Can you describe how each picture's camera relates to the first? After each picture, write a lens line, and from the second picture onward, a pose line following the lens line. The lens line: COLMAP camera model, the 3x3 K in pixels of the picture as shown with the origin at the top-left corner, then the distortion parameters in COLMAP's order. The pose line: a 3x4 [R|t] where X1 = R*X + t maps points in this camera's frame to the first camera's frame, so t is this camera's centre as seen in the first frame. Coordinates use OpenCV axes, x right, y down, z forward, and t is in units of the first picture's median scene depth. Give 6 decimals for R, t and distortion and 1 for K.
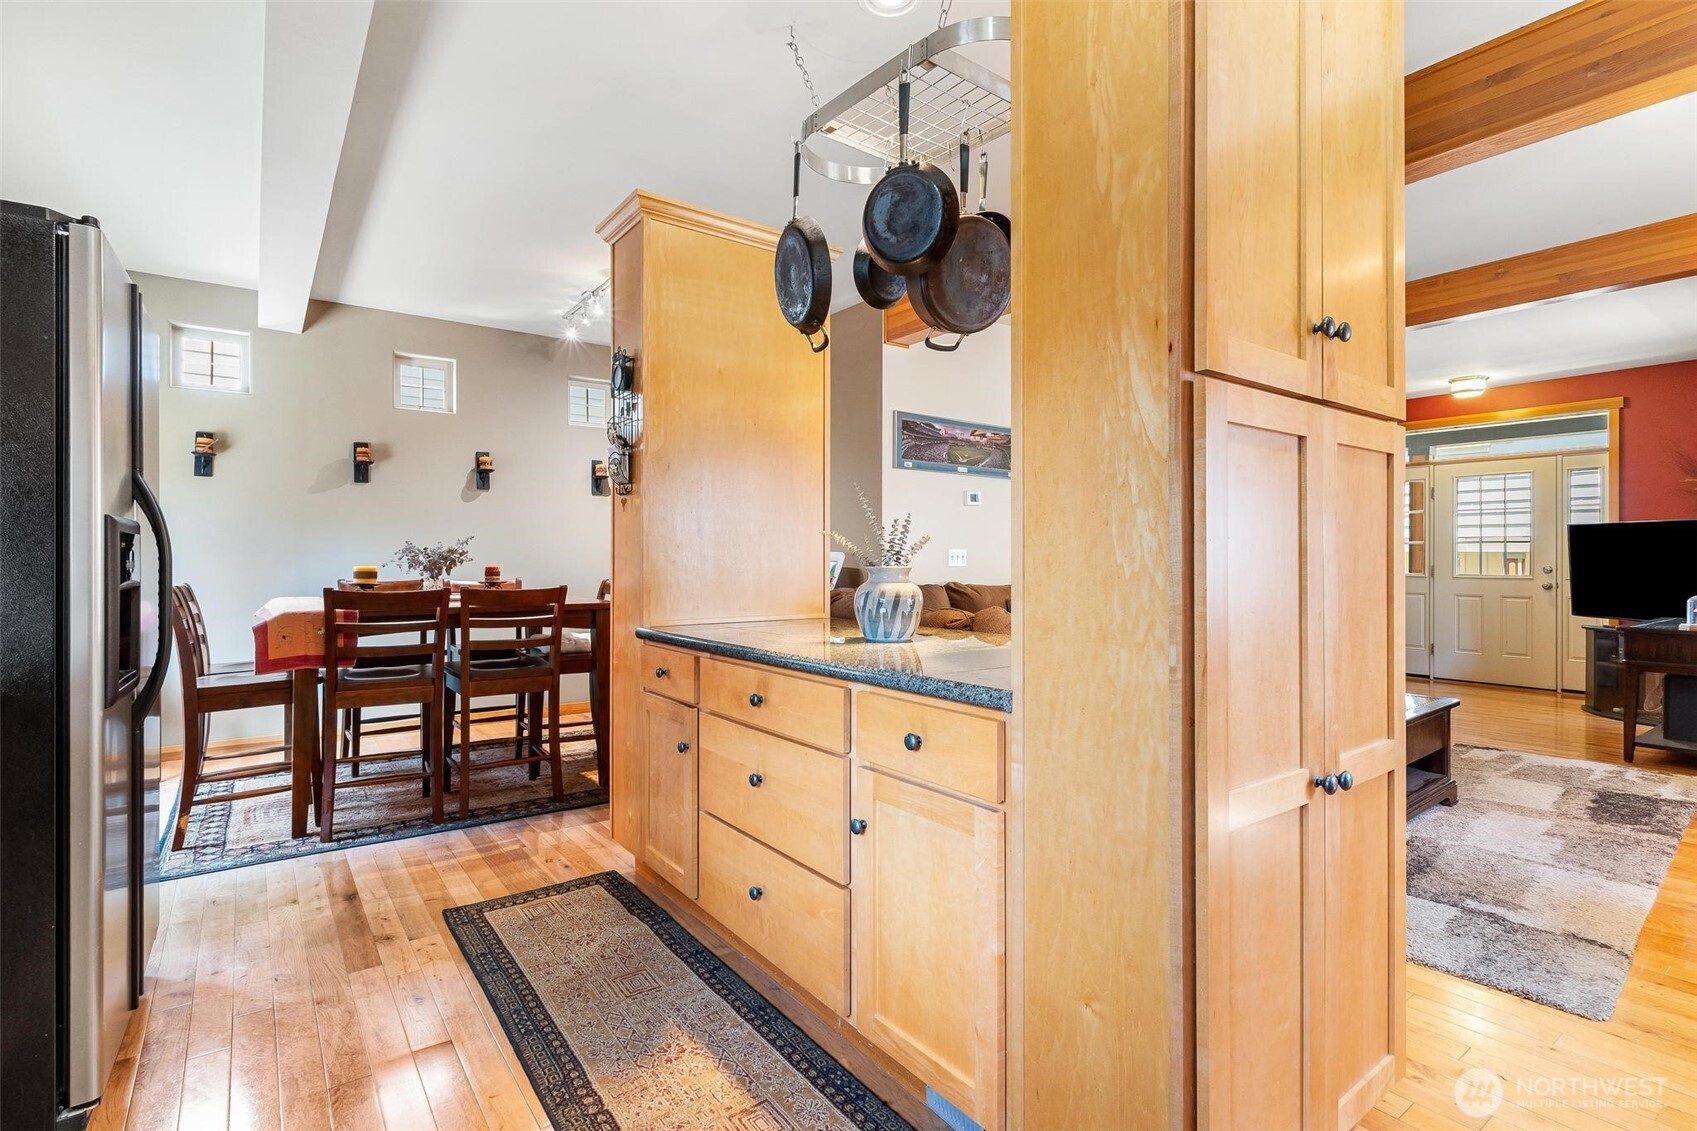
lens RADIAL K [[817.5, 0, 853.6], [0, 817.5, 561.2], [0, 0, 1]] dist [0.004907, -0.002459]
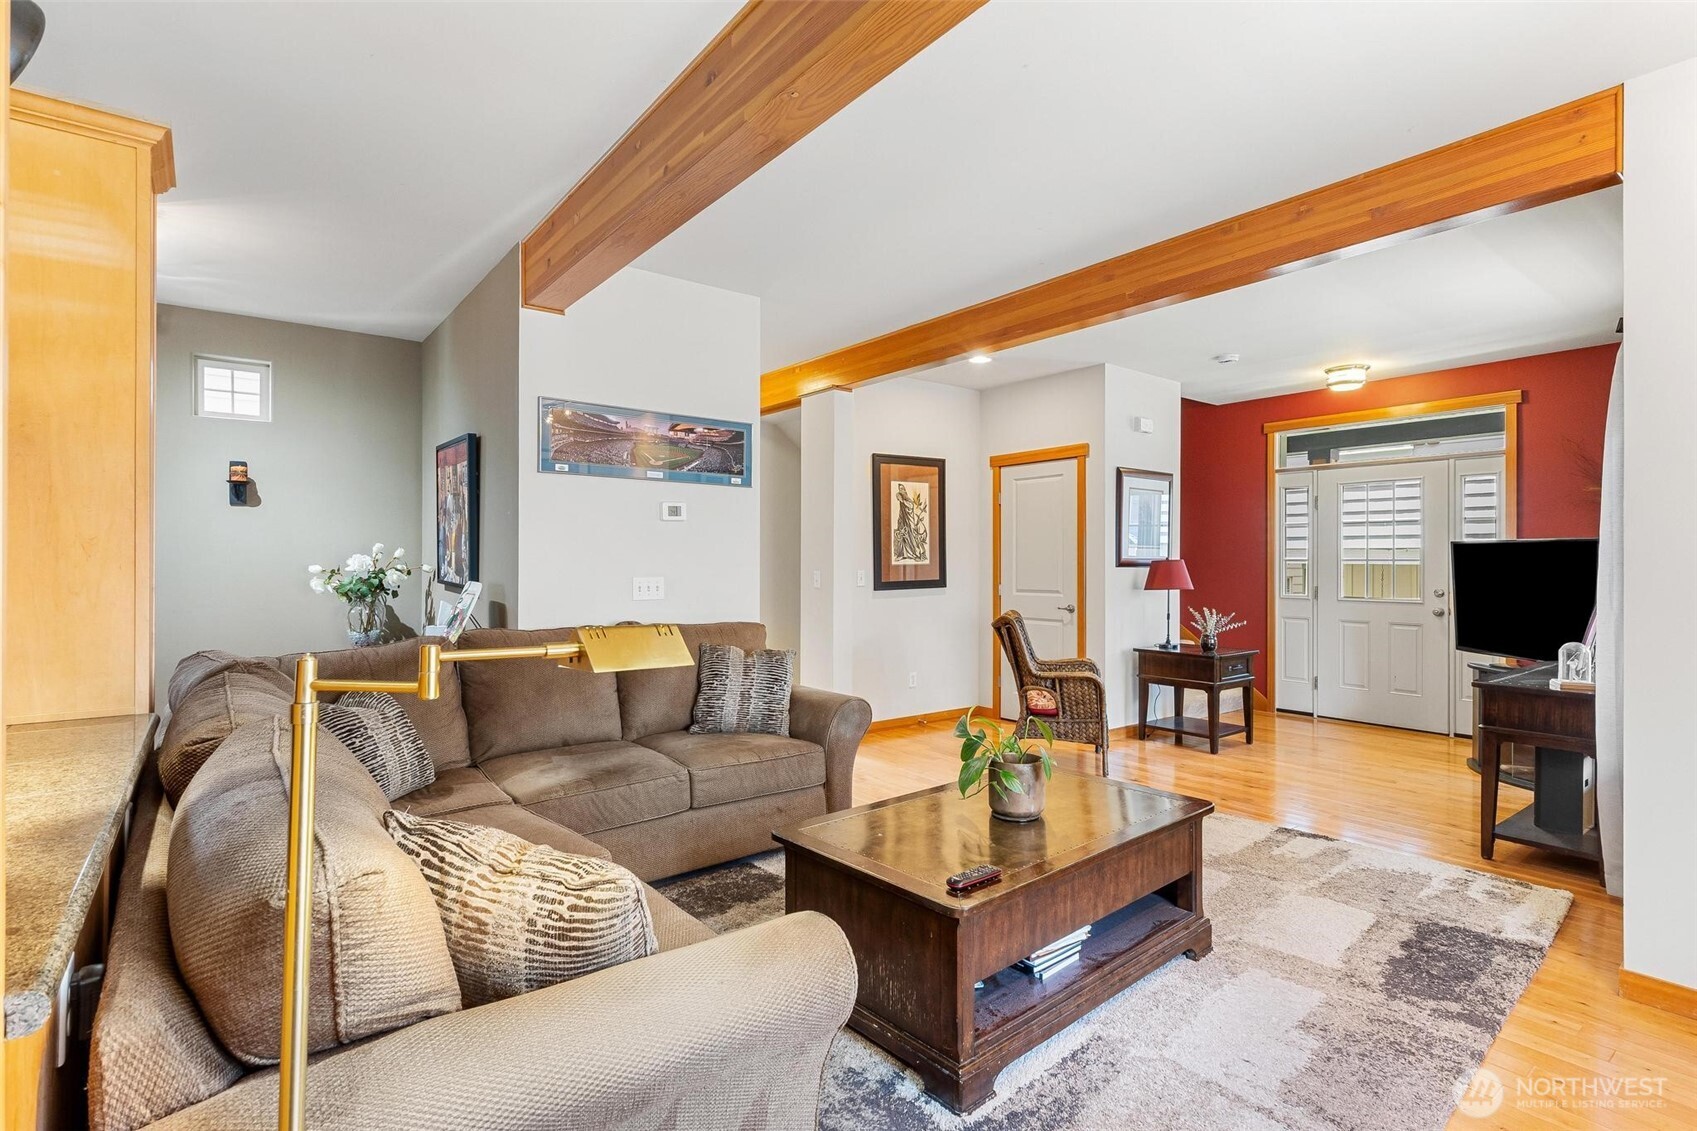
lens RADIAL K [[817.5, 0, 854.2], [0, 817.5, 562.8], [0, 0, 1]] dist [0.004907, -0.002459]
pose [[0.999776, -0.000034, 0.021143, 0.312018], [0.000053, 1.000000, -0.000917, -0.028282], [-0.021143, 0.000918, 0.999776, 0.227602]]
